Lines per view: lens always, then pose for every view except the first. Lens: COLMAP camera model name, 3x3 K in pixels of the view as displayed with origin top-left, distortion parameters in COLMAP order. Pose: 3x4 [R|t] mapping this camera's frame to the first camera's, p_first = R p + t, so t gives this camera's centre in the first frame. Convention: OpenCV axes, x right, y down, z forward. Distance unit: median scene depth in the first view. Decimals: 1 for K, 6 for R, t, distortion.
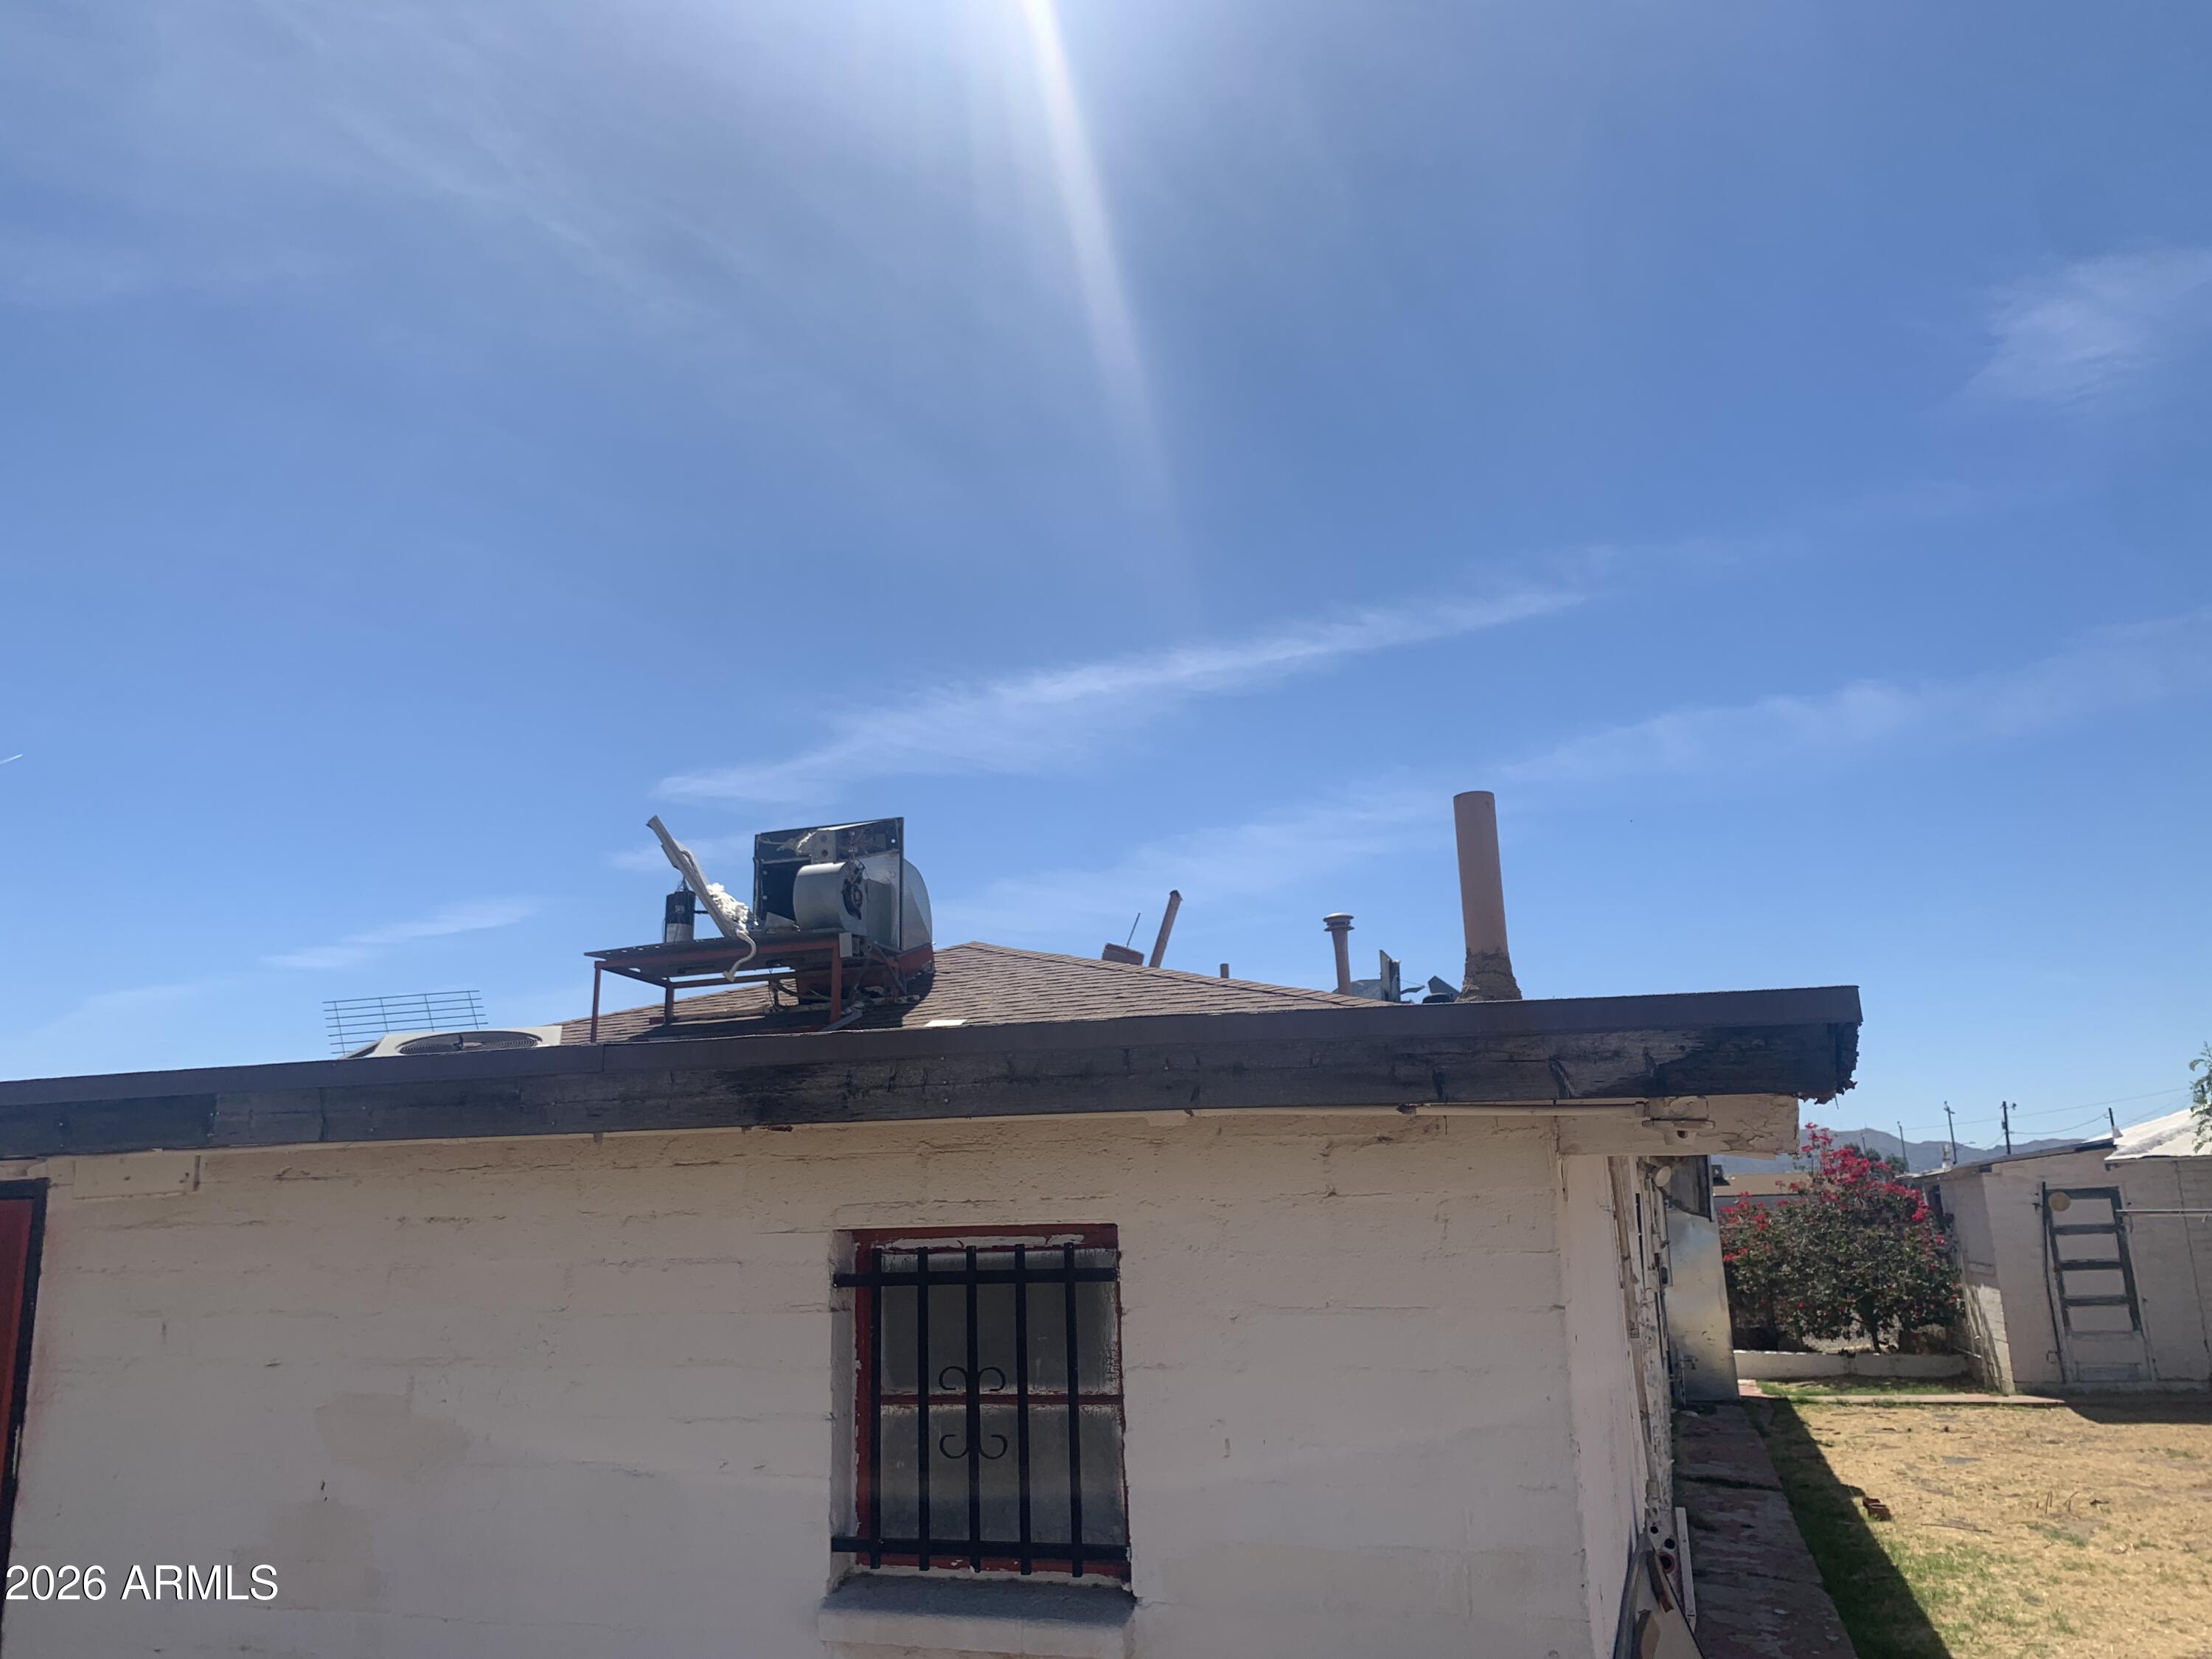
lens RADIAL K [[1673.5, 0, 1080.9], [0, 1673.5, 834.0], [0, 0, 1]] dist [0.033780, -0.037933]
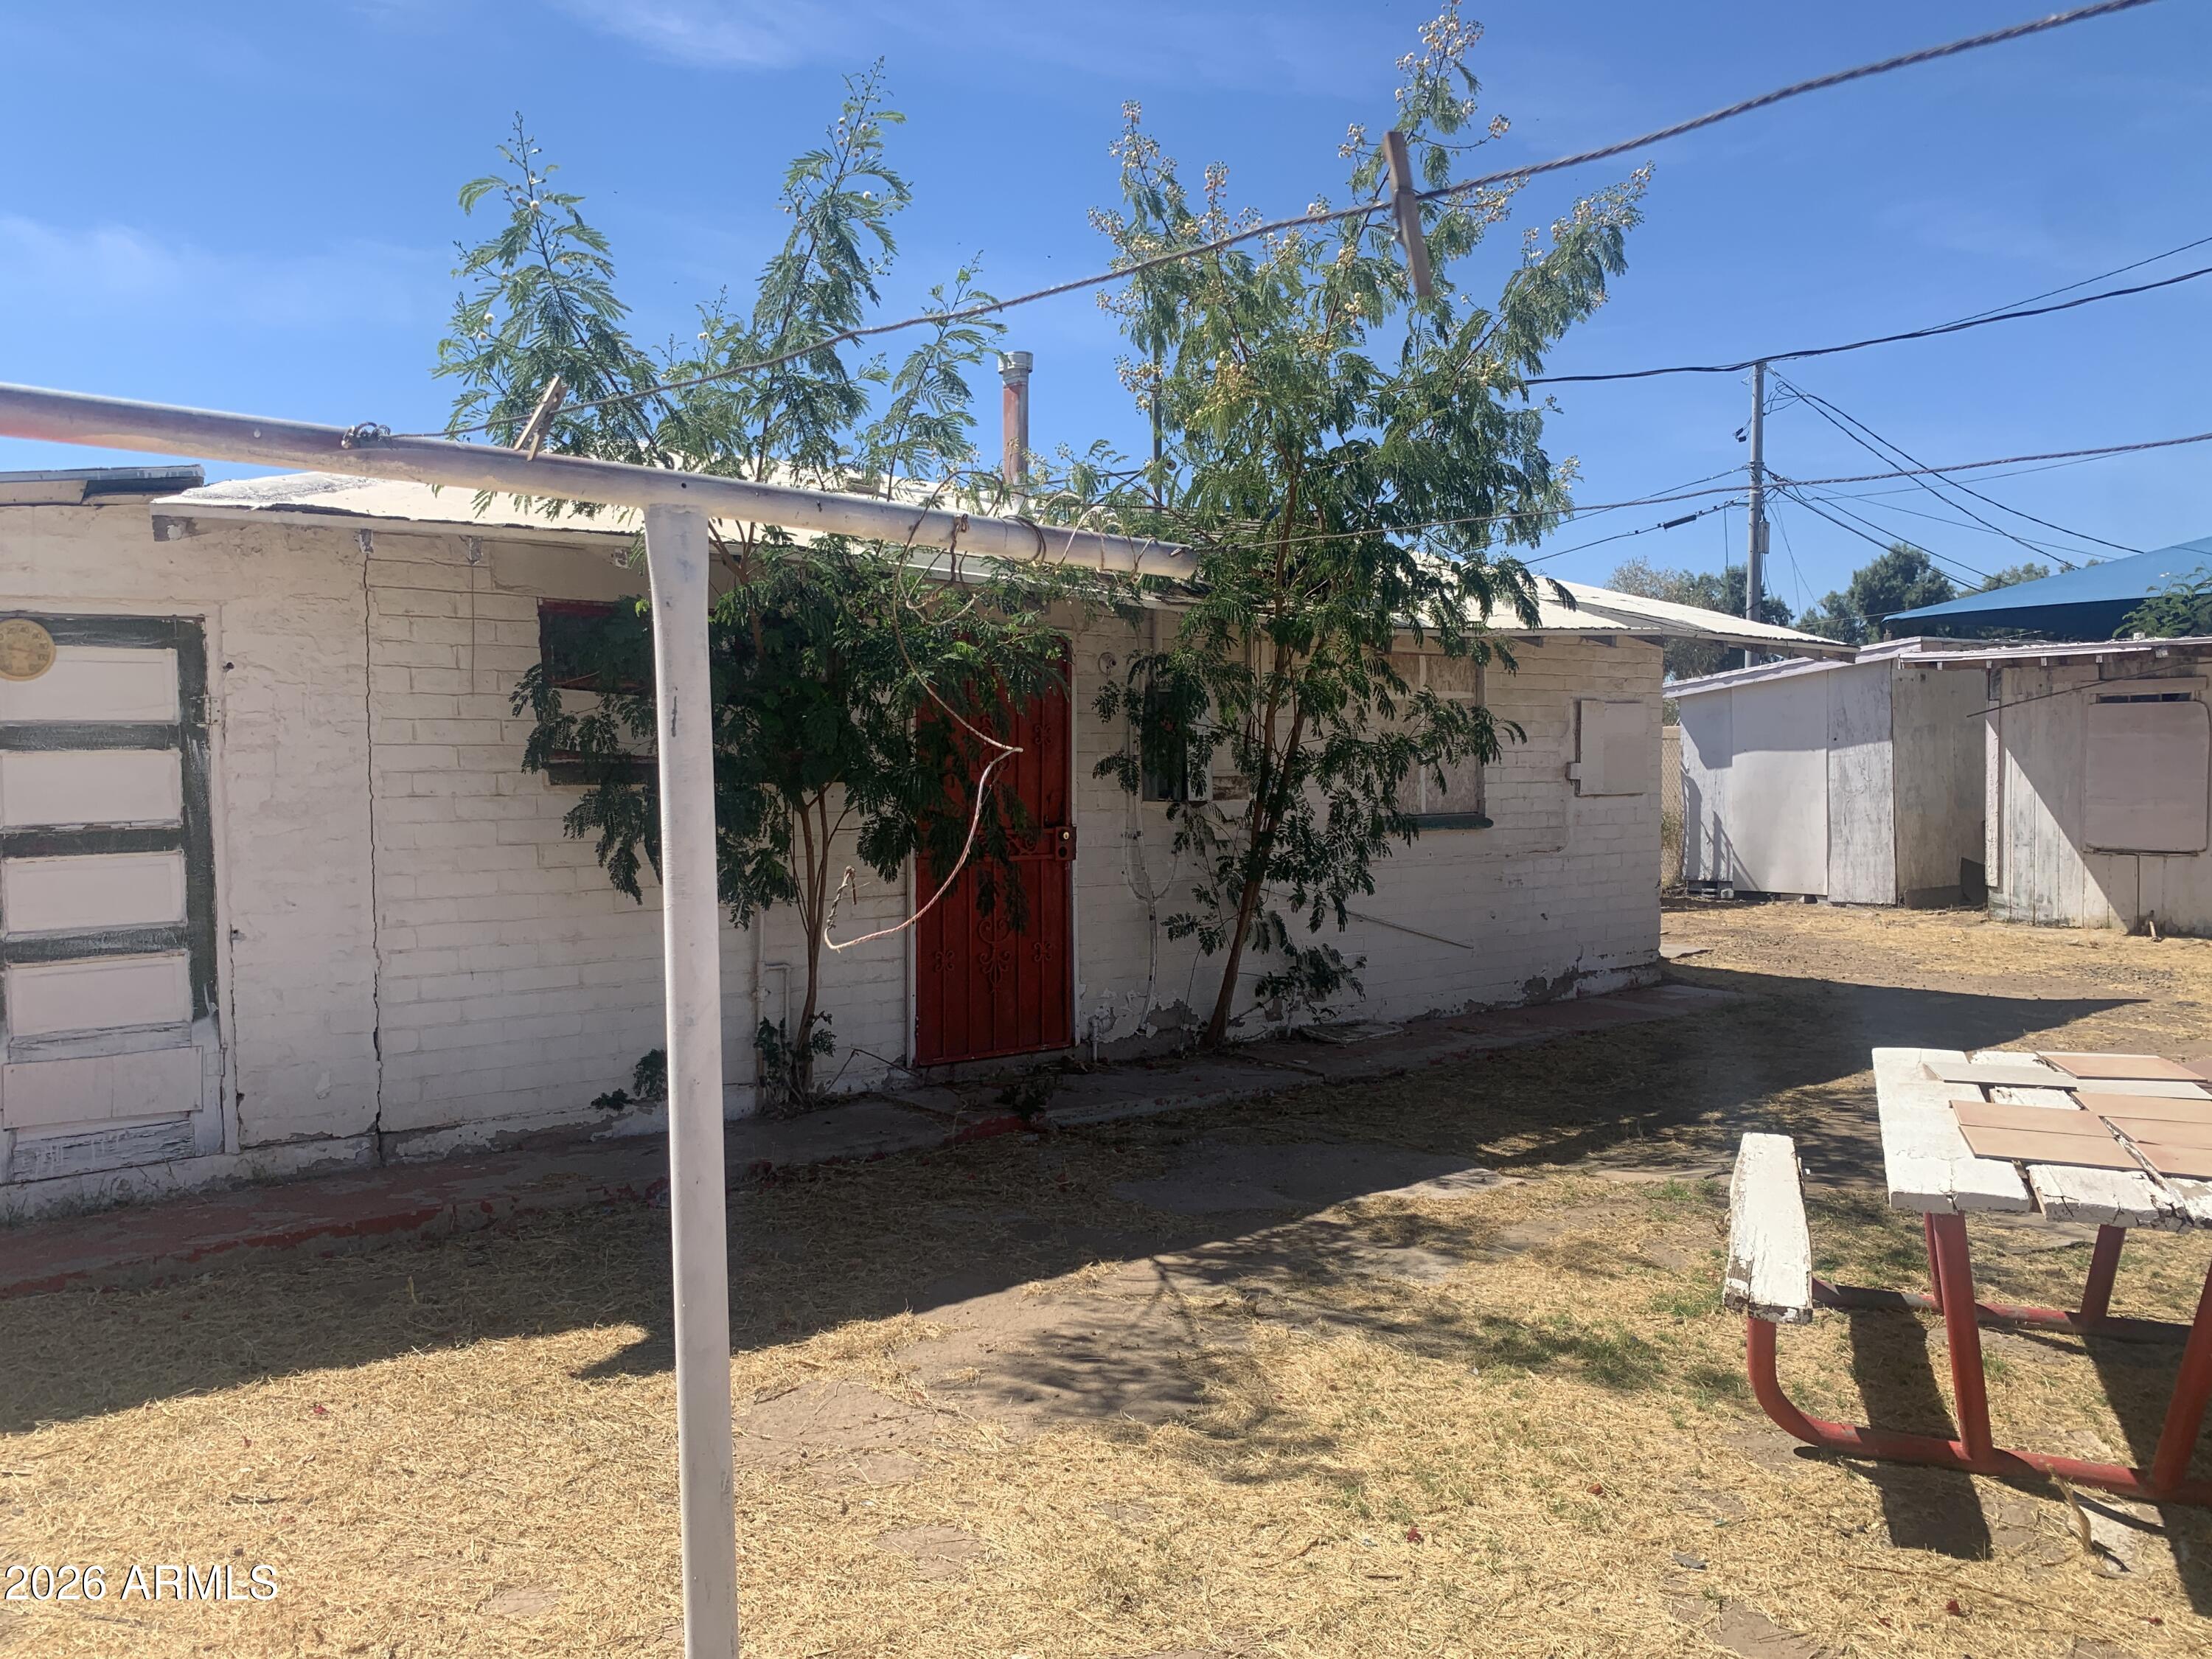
lens RADIAL K [[1673.5, 0, 1080.9], [0, 1673.5, 834.0], [0, 0, 1]] dist [0.033780, -0.037933]
pose [[0.566722, -0.010293, 0.823845, 0.436577], [-0.188208, 0.971866, 0.141610, 0.170993], [-0.802125, -0.235308, 0.548840, 0.662892]]
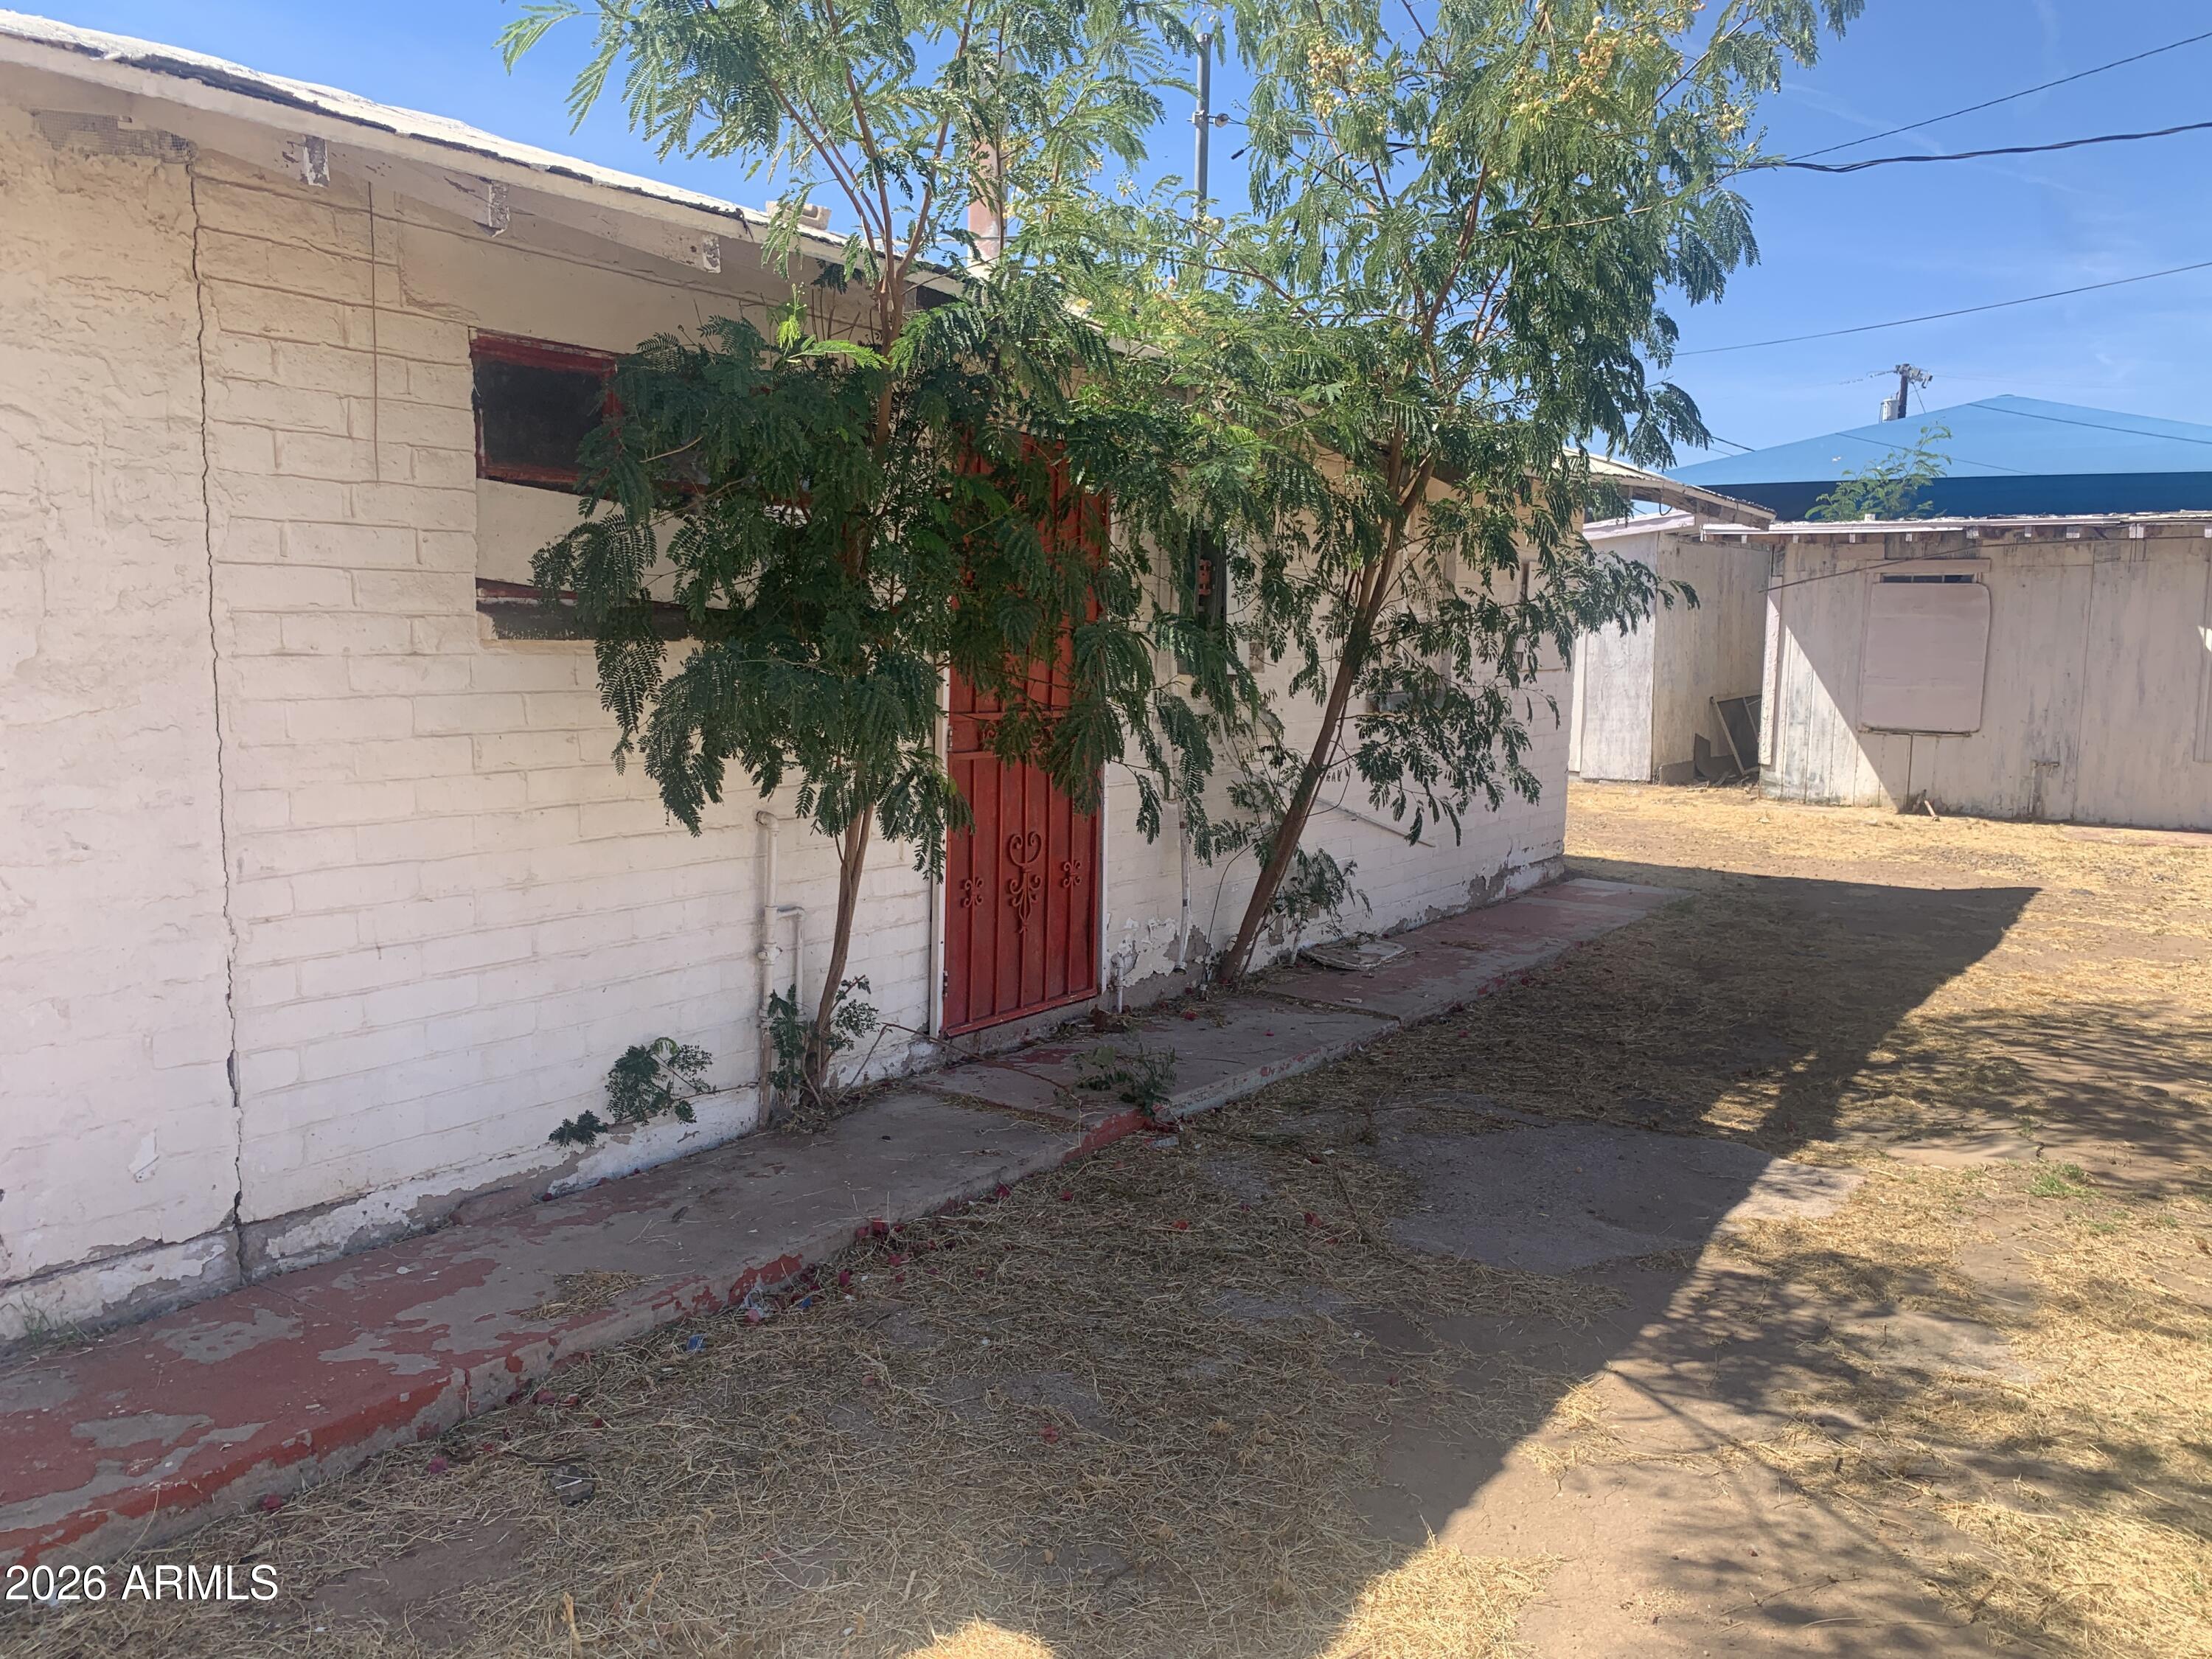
lens RADIAL K [[1697.2, 0, 1106.0], [0, 1697.2, 829.5], [0, 0, 1]] dist [0.002635, 0.016997]
pose [[0.322109, -0.080176, 0.943301, 0.484801], [-0.231006, 0.959632, 0.160446, 0.205133], [-0.918086, -0.269589, 0.290585, 0.819544]]
